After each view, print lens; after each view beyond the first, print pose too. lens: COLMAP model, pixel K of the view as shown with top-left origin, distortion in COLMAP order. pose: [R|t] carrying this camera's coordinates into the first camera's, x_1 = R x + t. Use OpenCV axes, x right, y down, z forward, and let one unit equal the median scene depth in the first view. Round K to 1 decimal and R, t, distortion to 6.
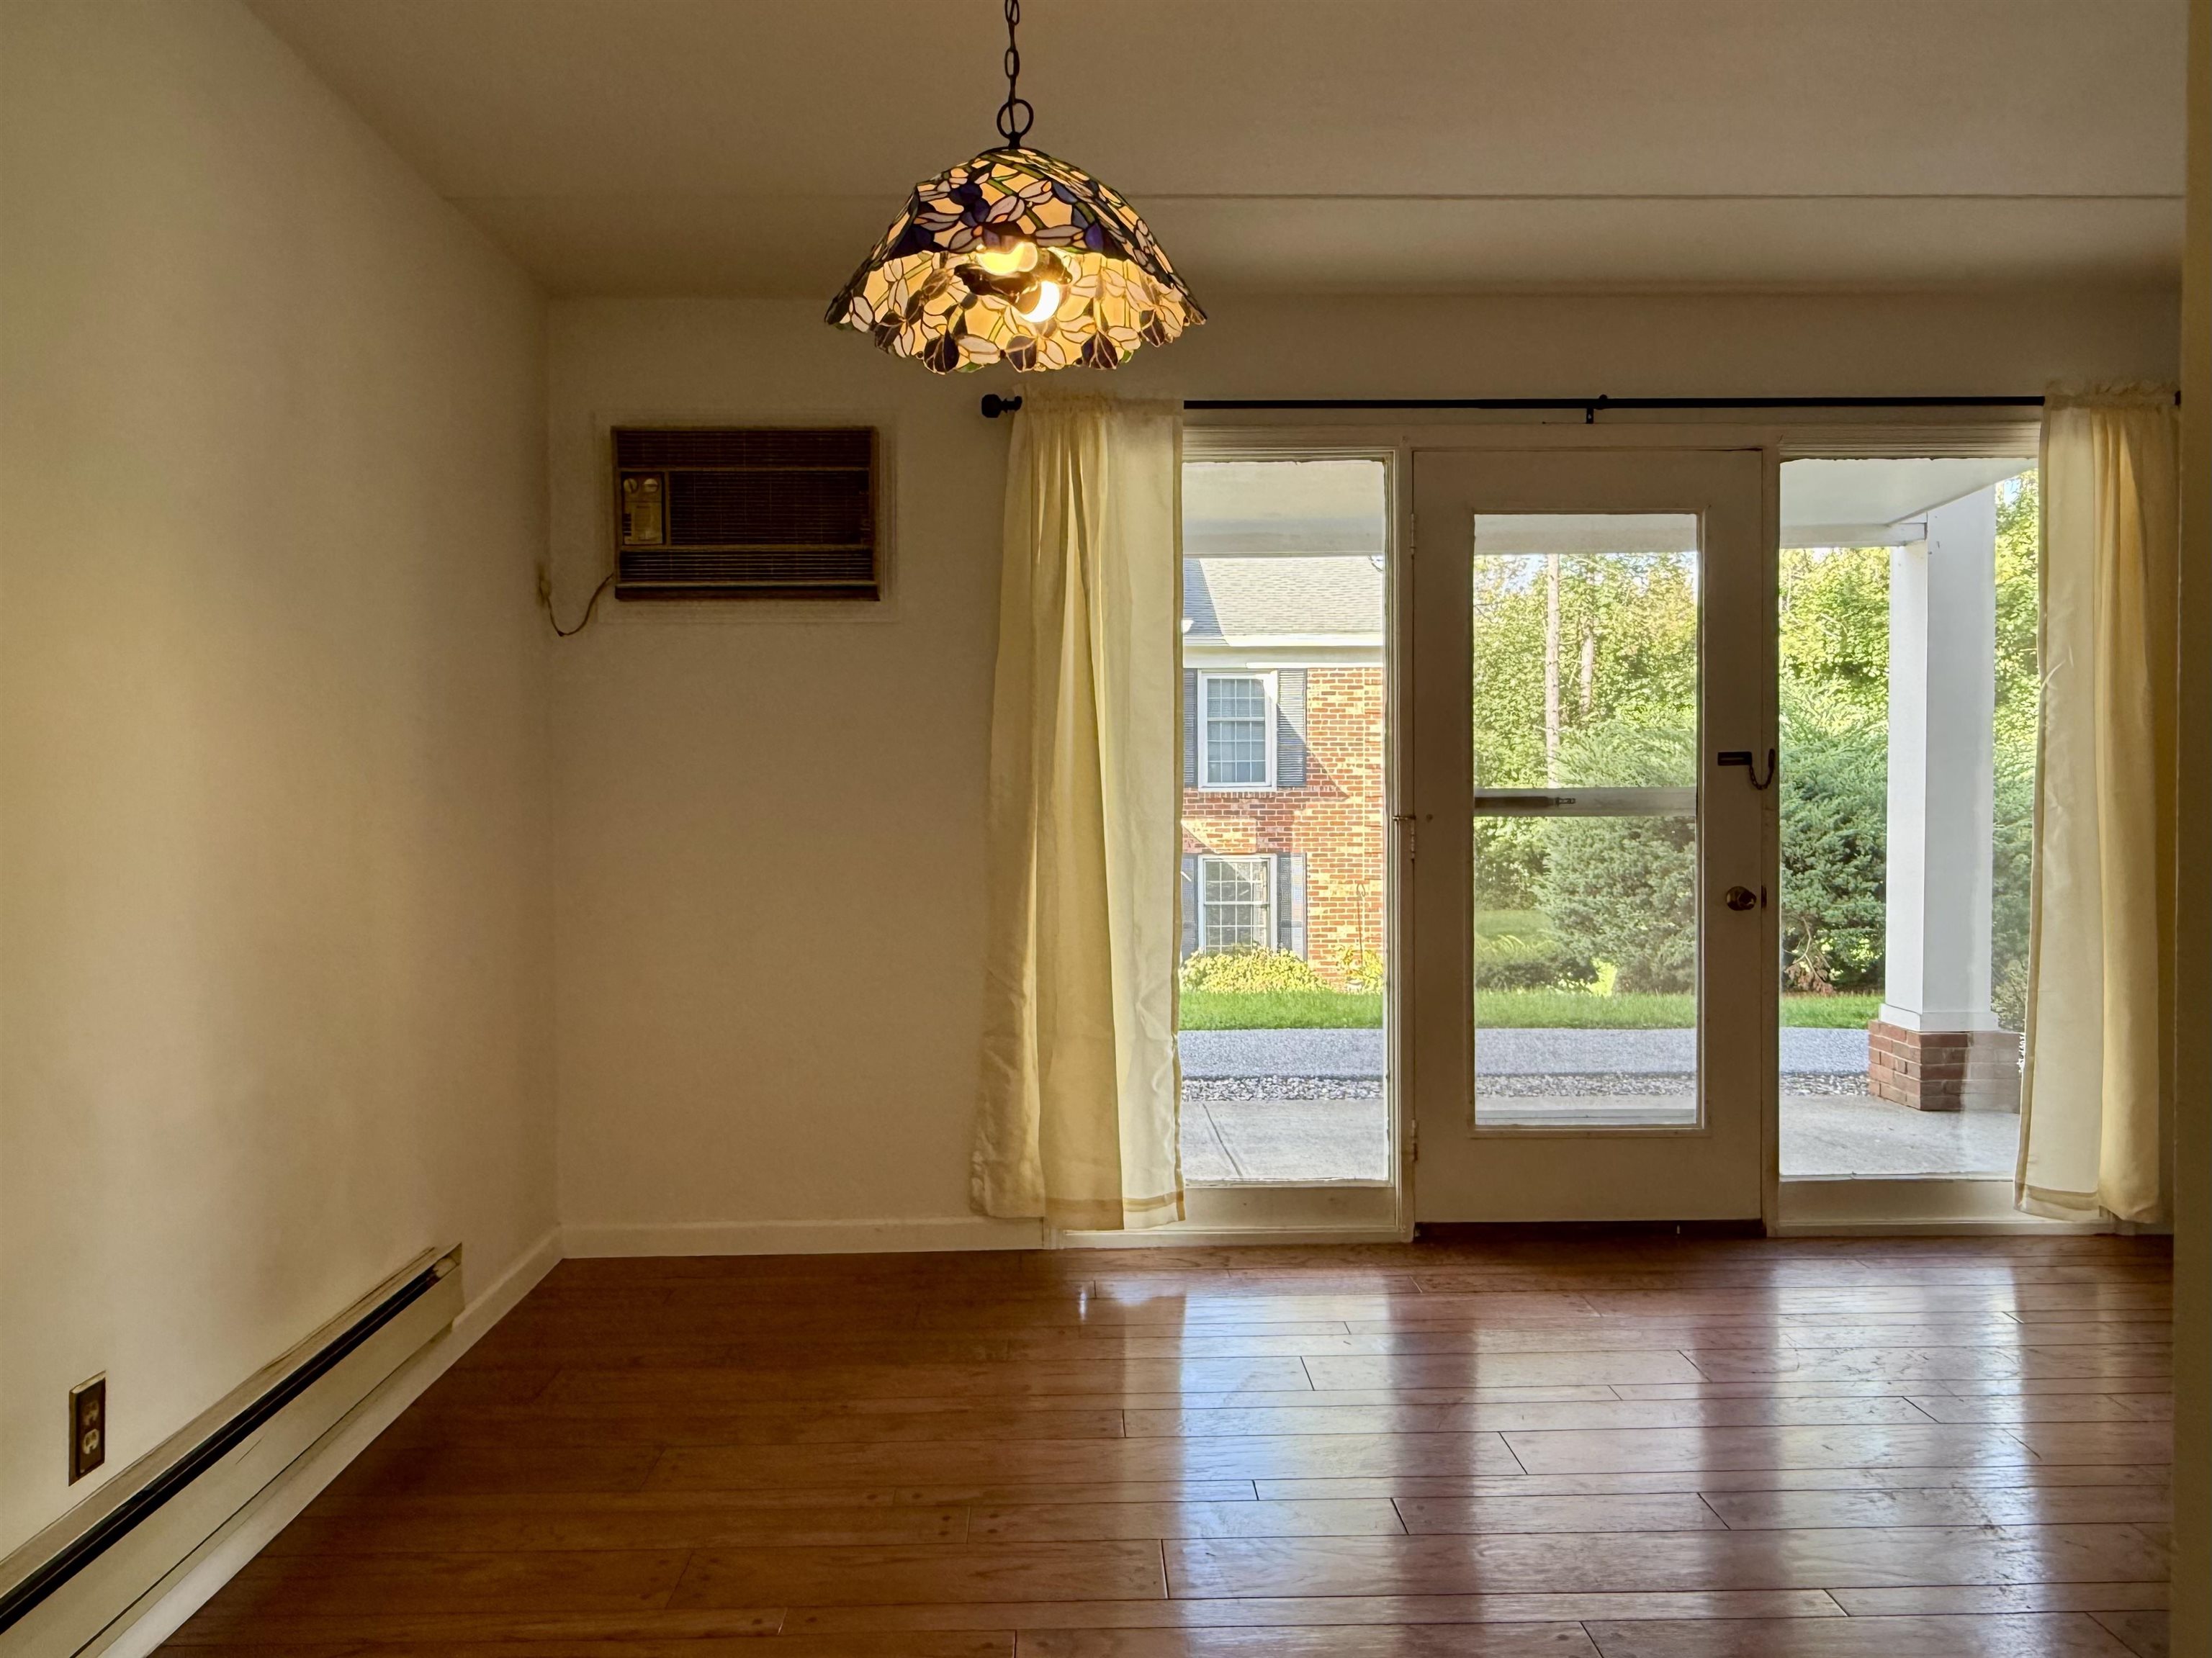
lens RADIAL K [[1513.7, 0, 1083.6], [0, 1513.7, 817.4], [0, 0, 1]] dist [-0.000887, 0.001985]
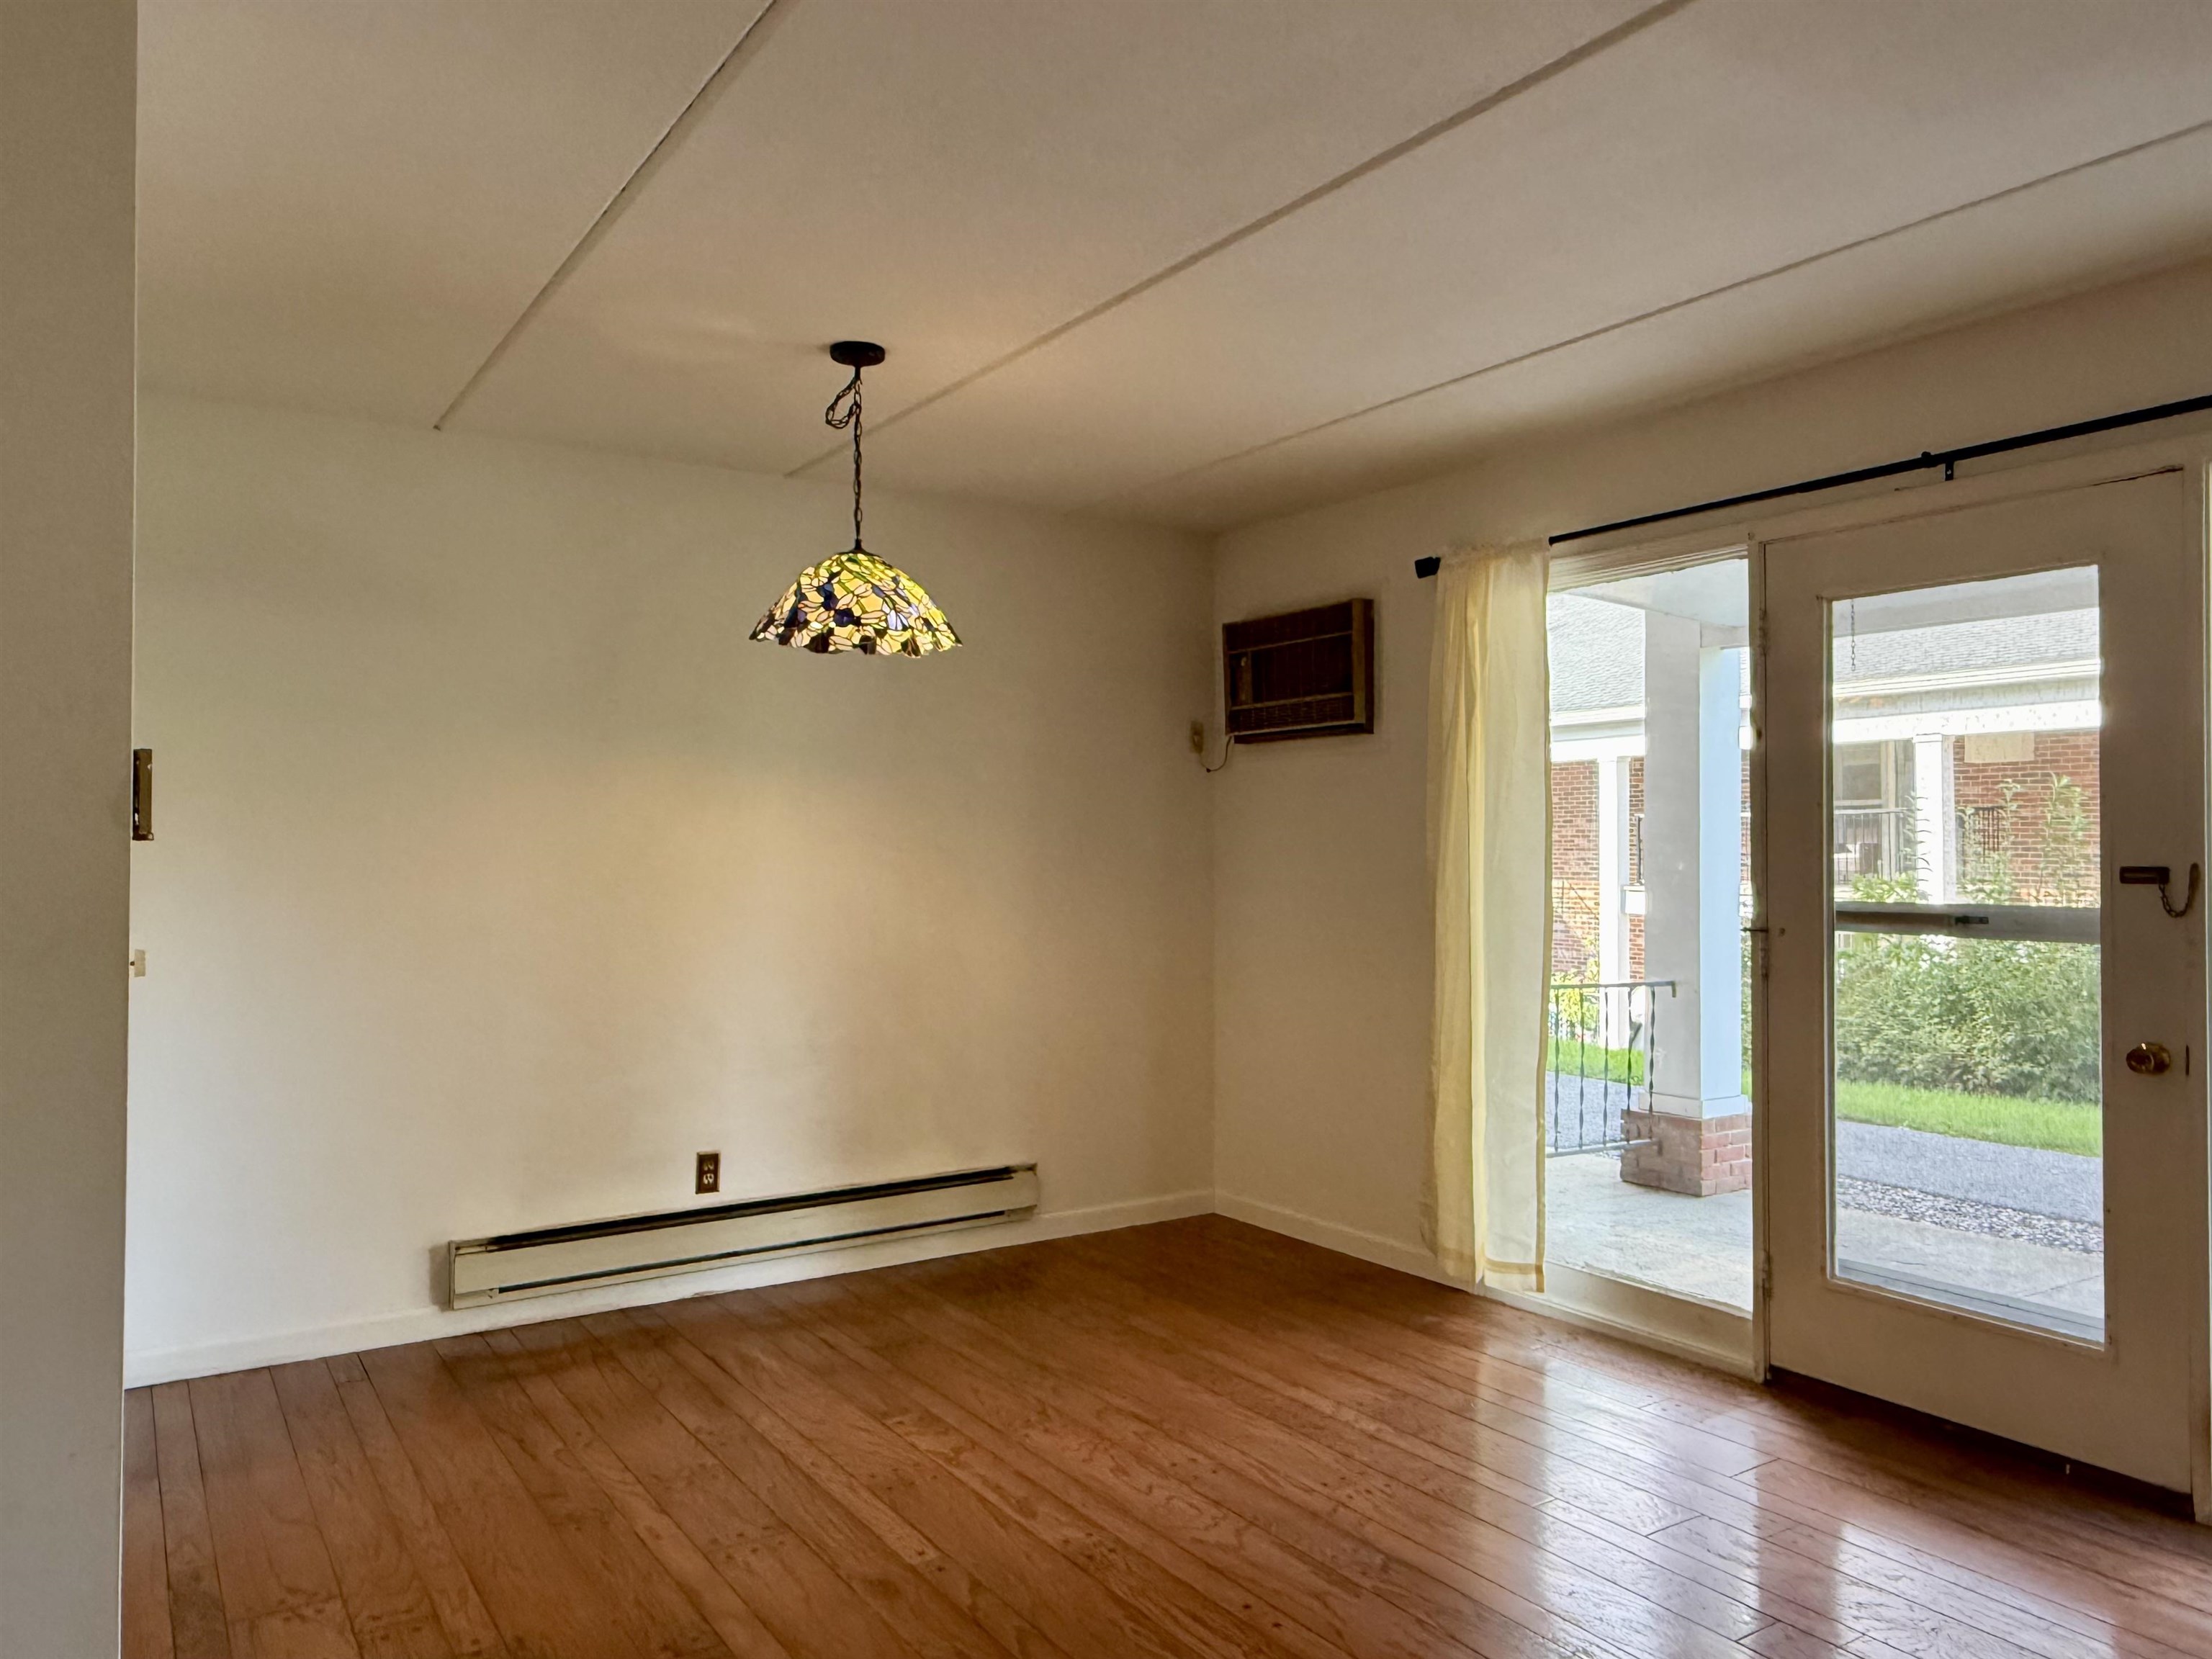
lens RADIAL K [[1513.9, 0, 1081.7], [0, 1513.9, 821.8], [0, 0, 1]] dist [-0.000887, 0.001985]
pose [[0.532991, -0.008952, -0.846074, 0.808369], [-0.017934, 0.999600, -0.021874, -0.040117], [0.845931, 0.026832, 0.532617, 0.136831]]
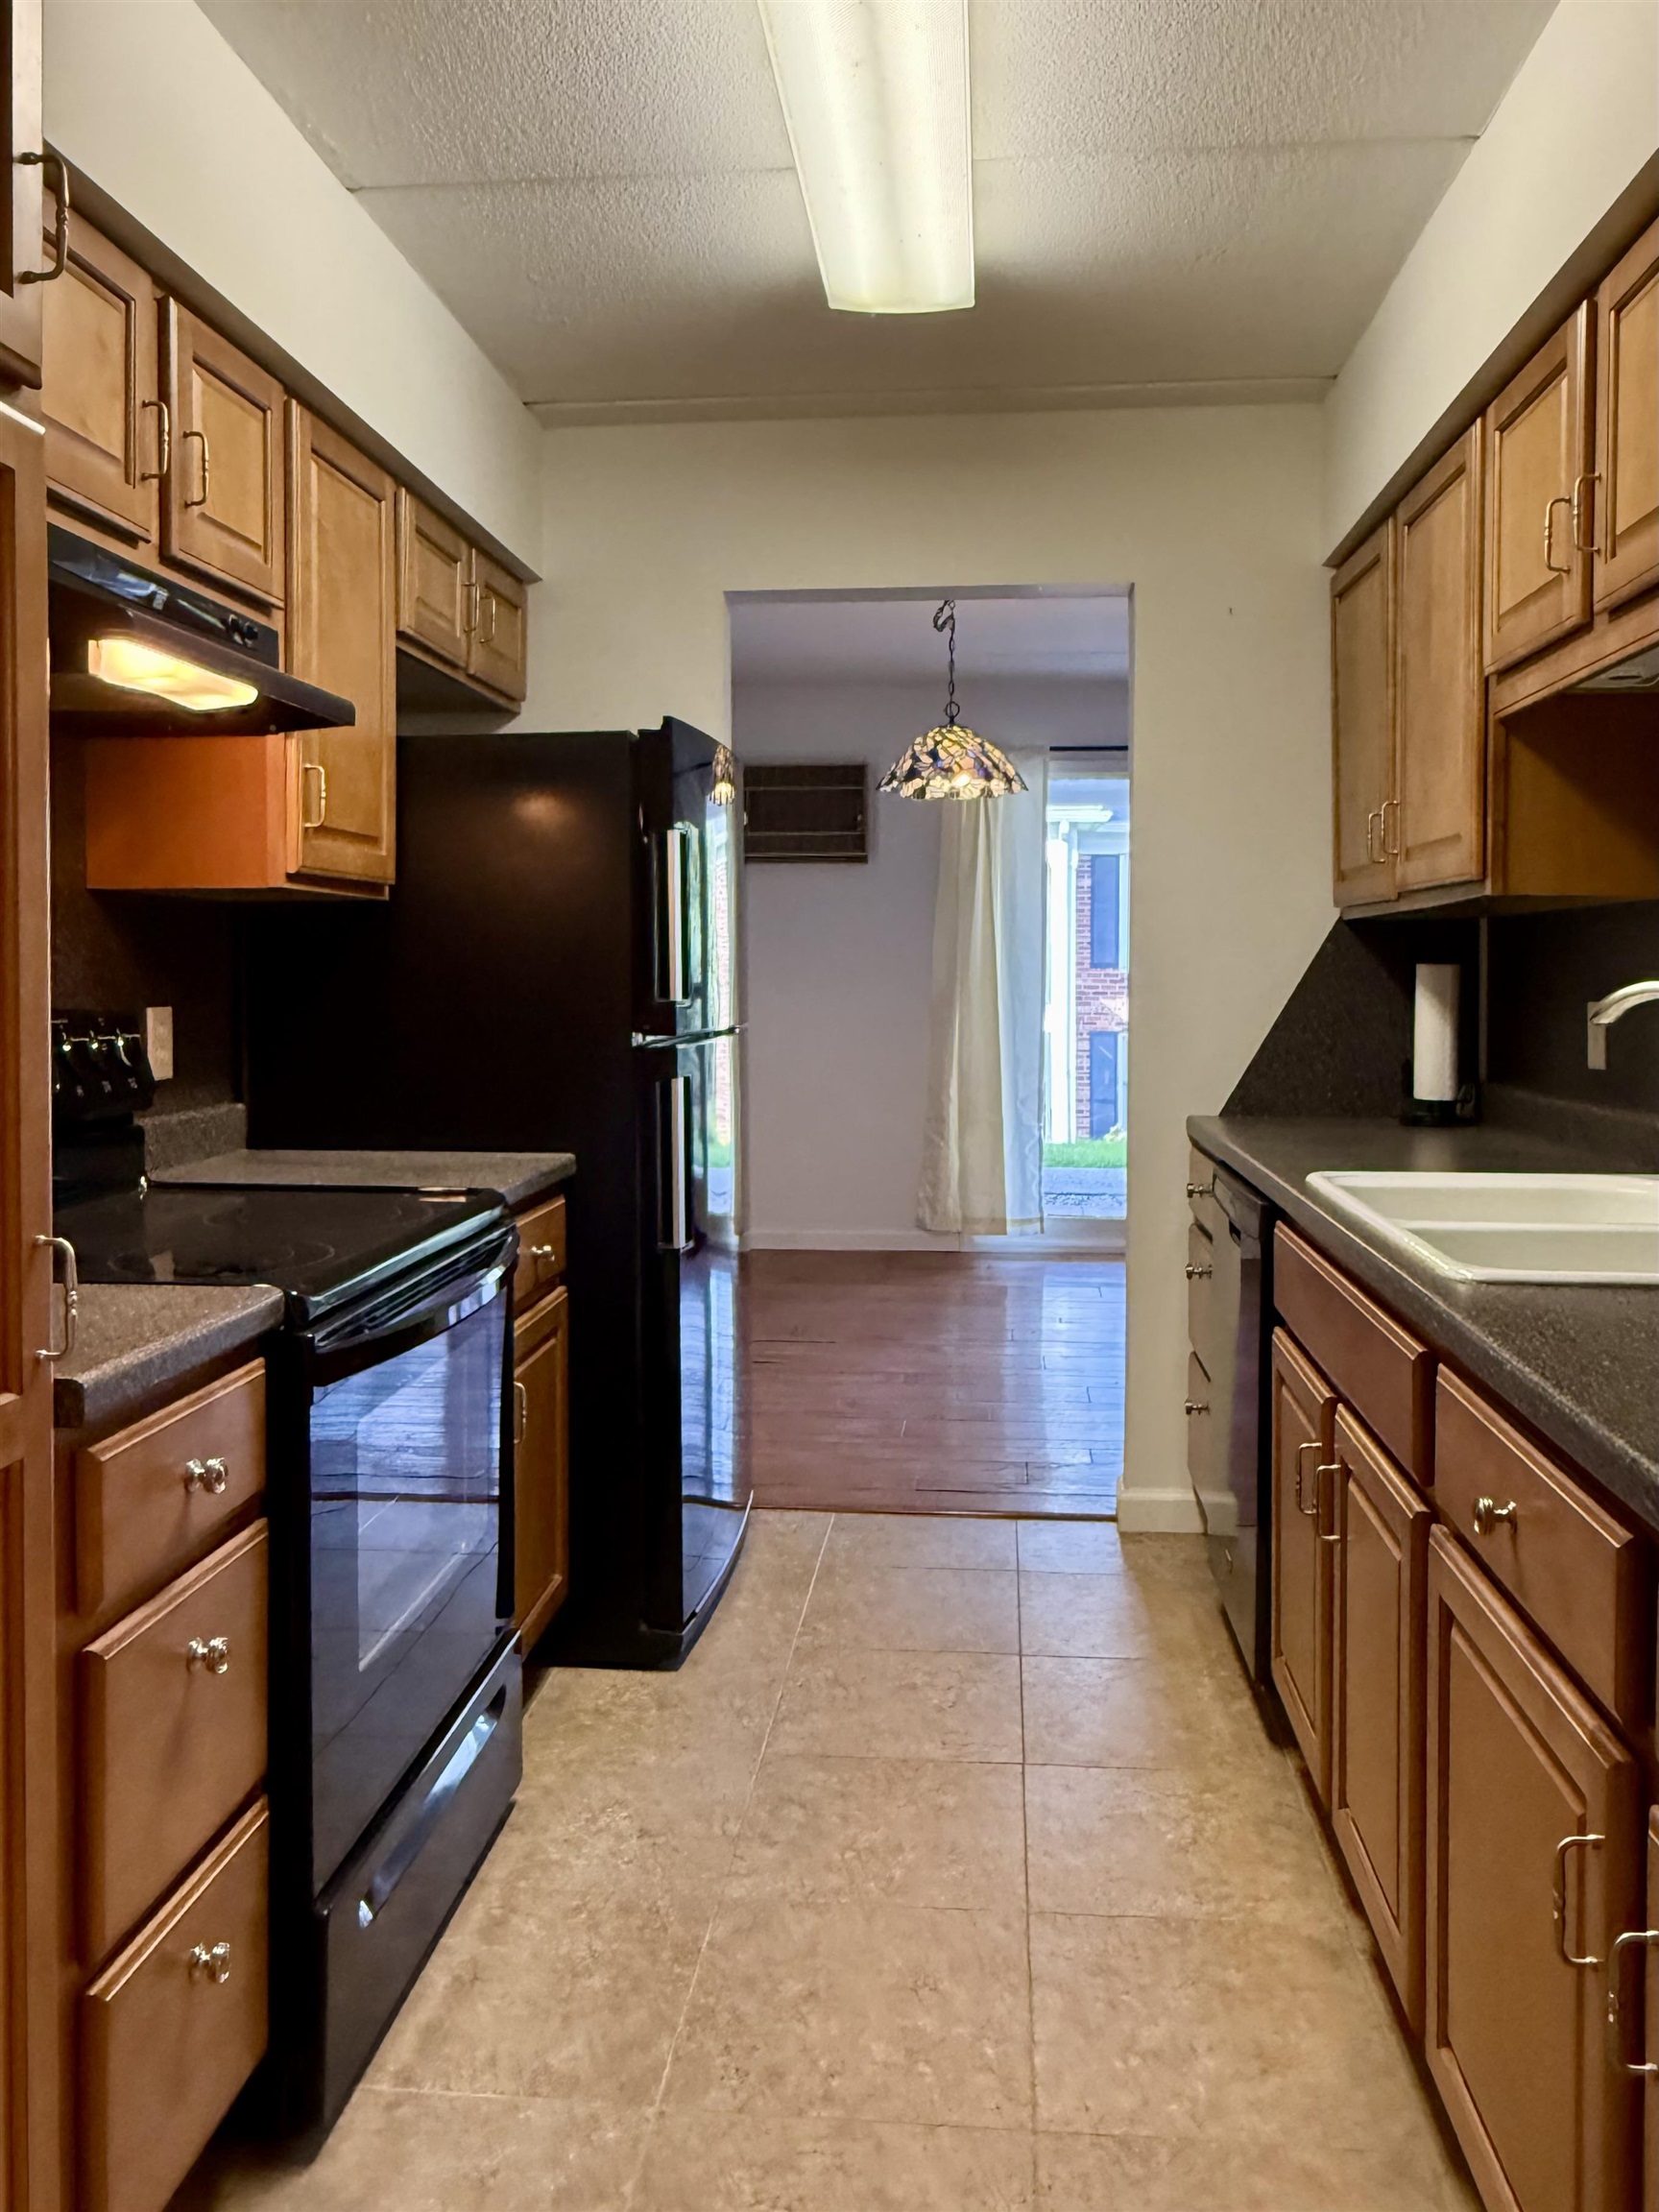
lens RADIAL K [[1660.8, 0, 819.7], [0, 1660.8, 1007.7], [0, 0, 1]] dist [-0.000162, 0.001724]
pose [[0.993015, 0.013061, -0.117267, 0.032338], [-0.012258, 0.999896, 0.007565, 0.004386], [0.117354, -0.006075, 0.993072, -0.860640]]
